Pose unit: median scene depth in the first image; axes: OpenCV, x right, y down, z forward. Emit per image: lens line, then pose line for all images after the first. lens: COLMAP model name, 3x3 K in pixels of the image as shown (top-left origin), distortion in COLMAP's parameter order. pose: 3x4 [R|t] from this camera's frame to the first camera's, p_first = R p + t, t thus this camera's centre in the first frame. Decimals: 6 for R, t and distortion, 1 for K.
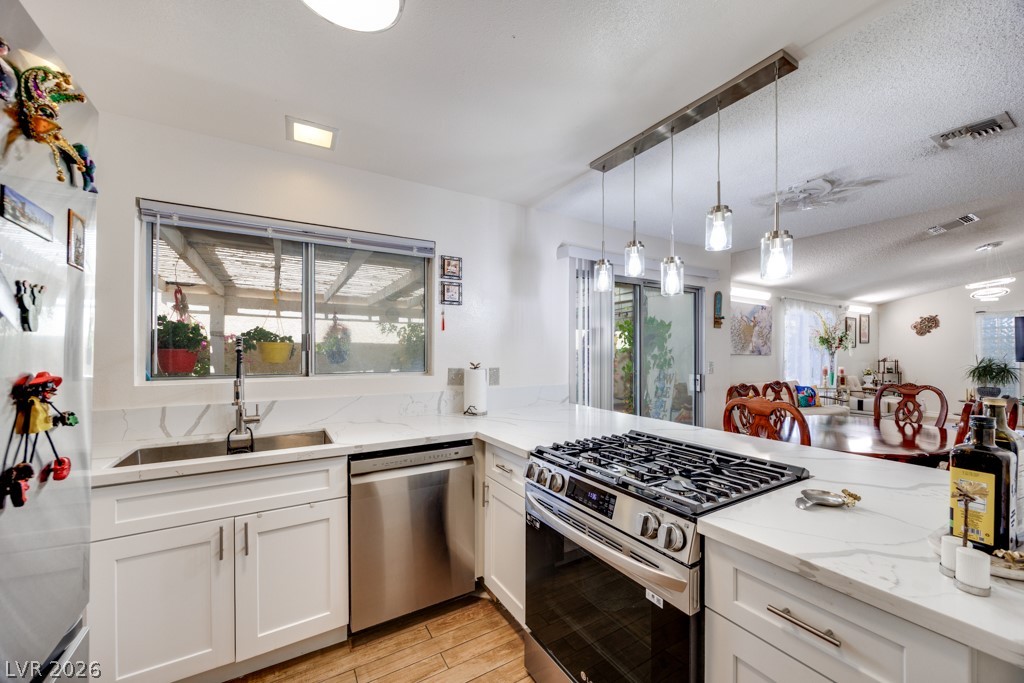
lens RADIAL K [[407.1, 0, 546.2], [0, 407.1, 351.9], [0, 0, 1]] dist [-0.000501, 0.000124]
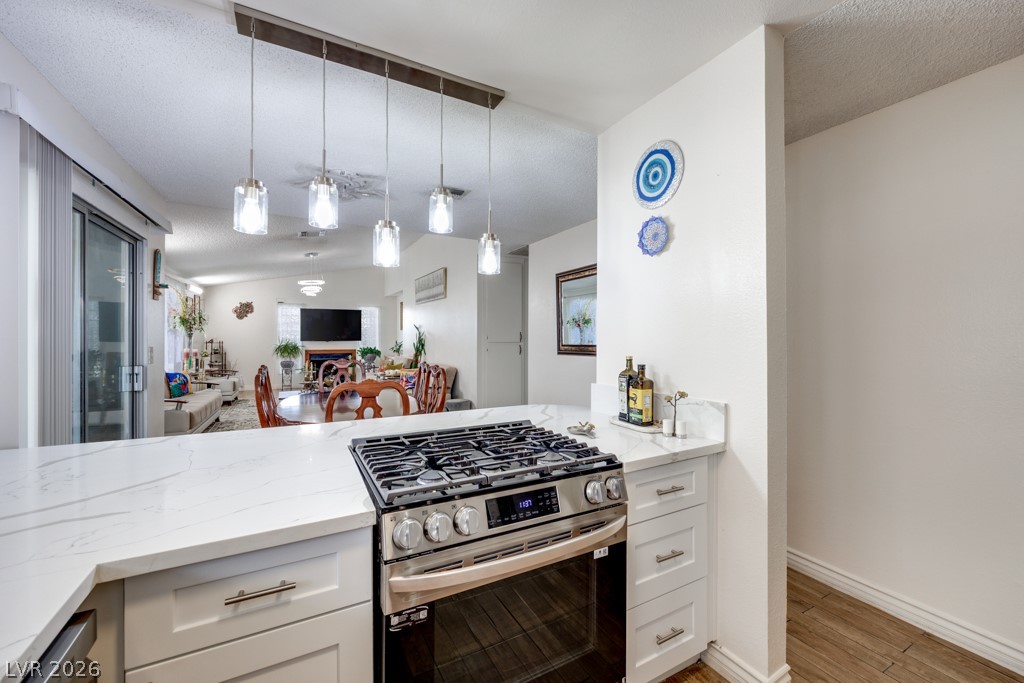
lens RADIAL K [[407.1, 0, 510.9], [0, 407.1, 336.6], [0, 0, 1]] dist [-0.000501, 0.000124]
pose [[0.082980, -0.002000, 0.996549, -0.408807], [-0.005965, 0.999979, 0.002503, 0.002599], [-0.996533, -0.006152, 0.082966, 0.539717]]
